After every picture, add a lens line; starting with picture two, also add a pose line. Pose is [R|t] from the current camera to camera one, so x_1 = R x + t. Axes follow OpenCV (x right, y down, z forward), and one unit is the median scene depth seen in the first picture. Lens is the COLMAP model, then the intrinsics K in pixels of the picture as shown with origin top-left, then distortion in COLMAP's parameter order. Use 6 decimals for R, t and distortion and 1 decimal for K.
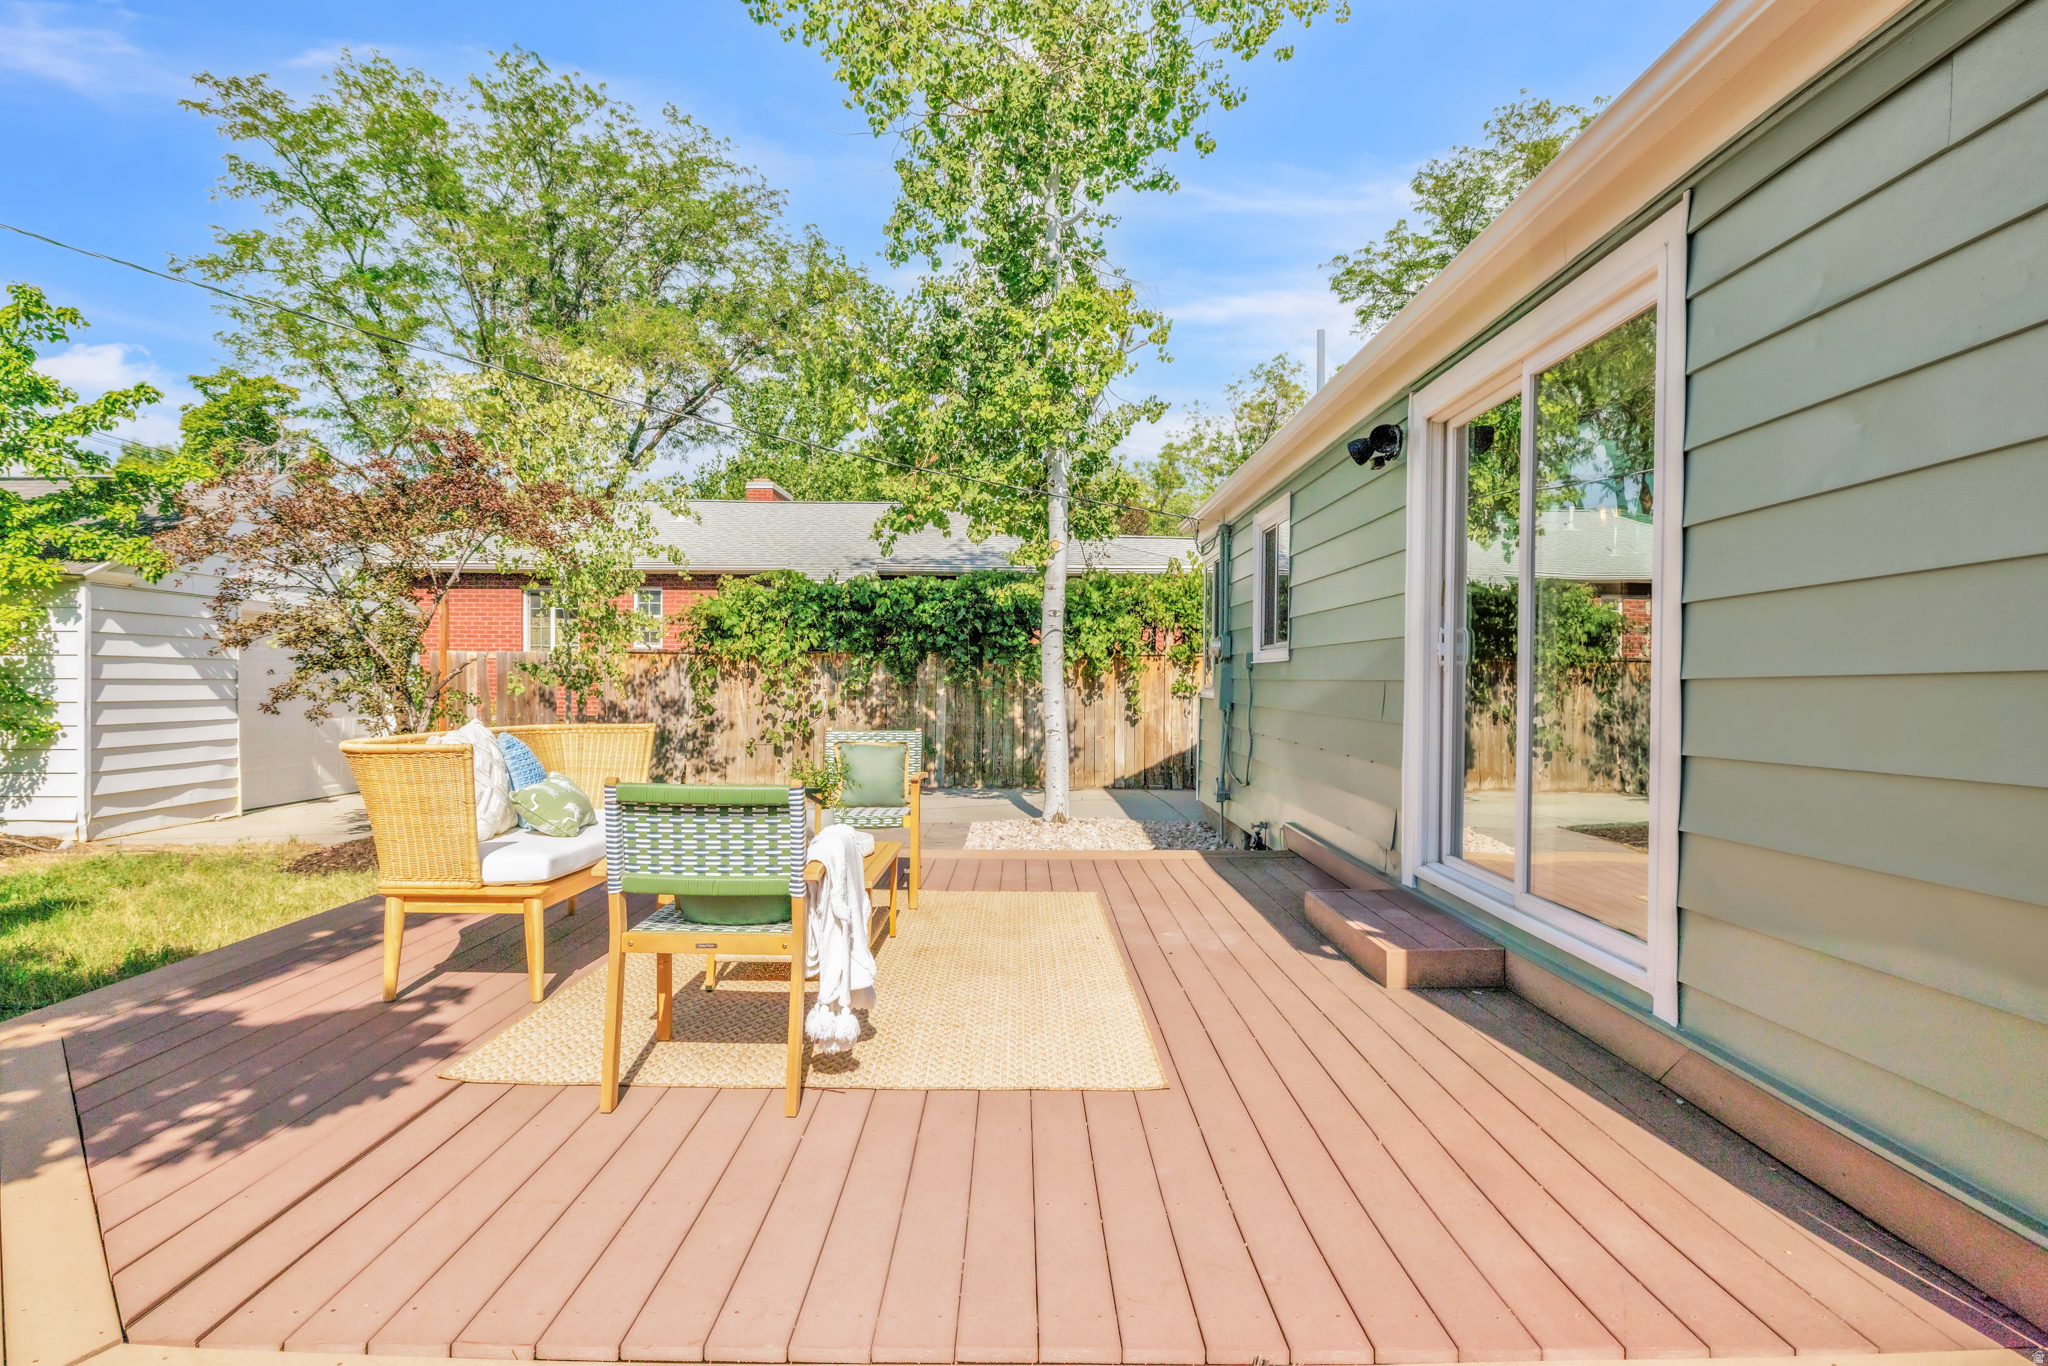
lens RADIAL K [[1091.3, 0, 1024.0], [0, 1091.3, 683.0], [0, 0, 1]] dist [-0.002623, -0.000479]
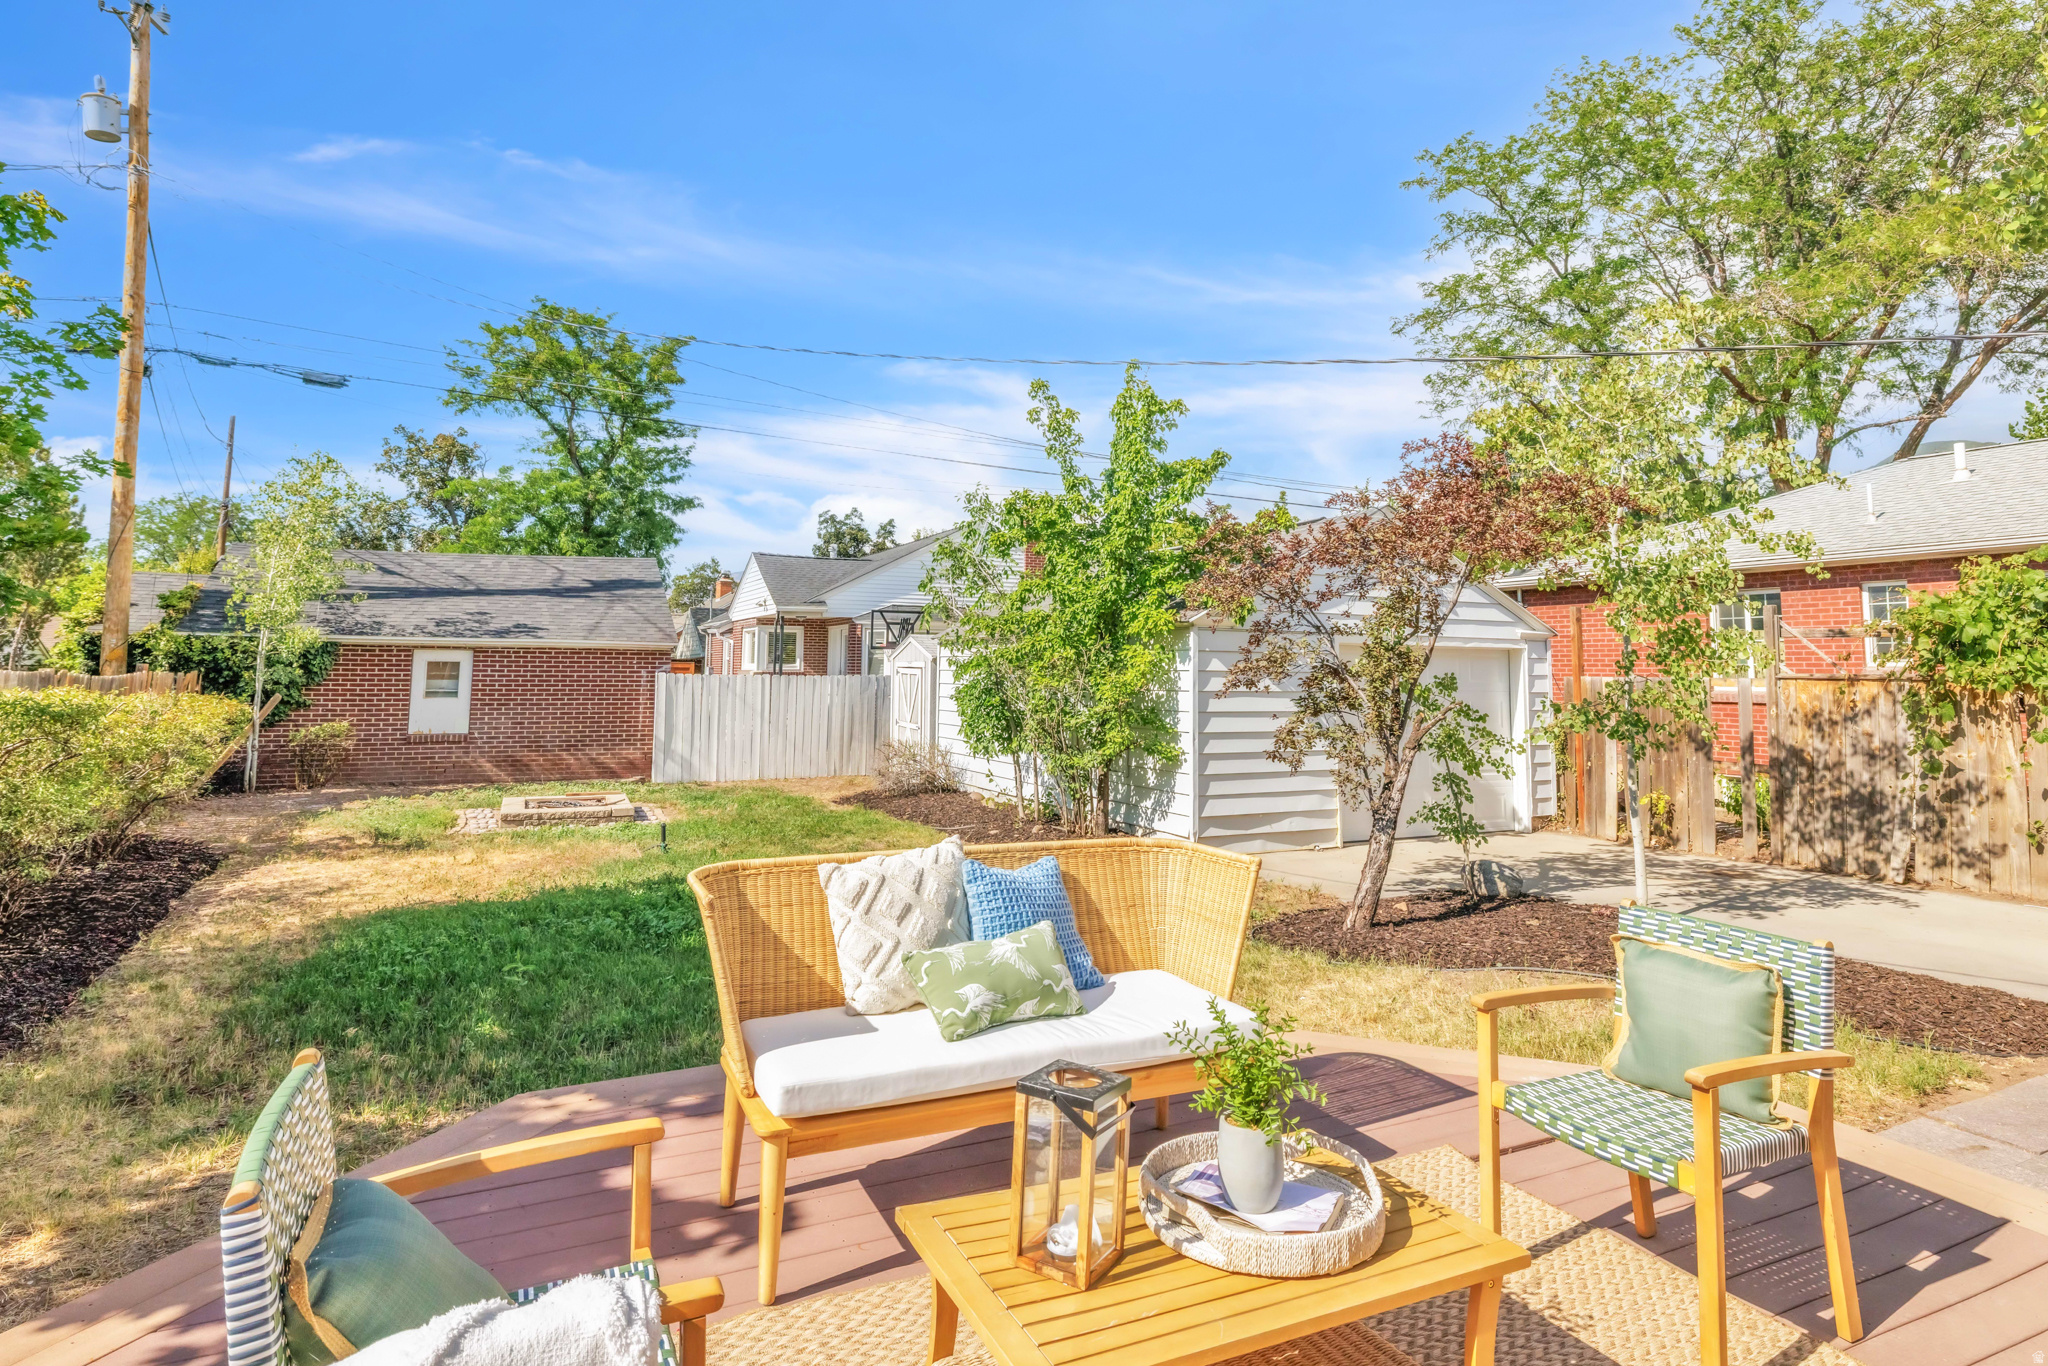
lens RADIAL K [[1096.6, 0, 1015.6], [0, 1096.6, 571.3], [0, 0, 1]] dist [0.000976, 0.000599]
pose [[0.426007, -0.085932, -0.900630, 0.071434], [-0.006737, 0.995150, -0.098137, -0.024425], [0.904695, 0.047874, 0.423362, 0.221819]]
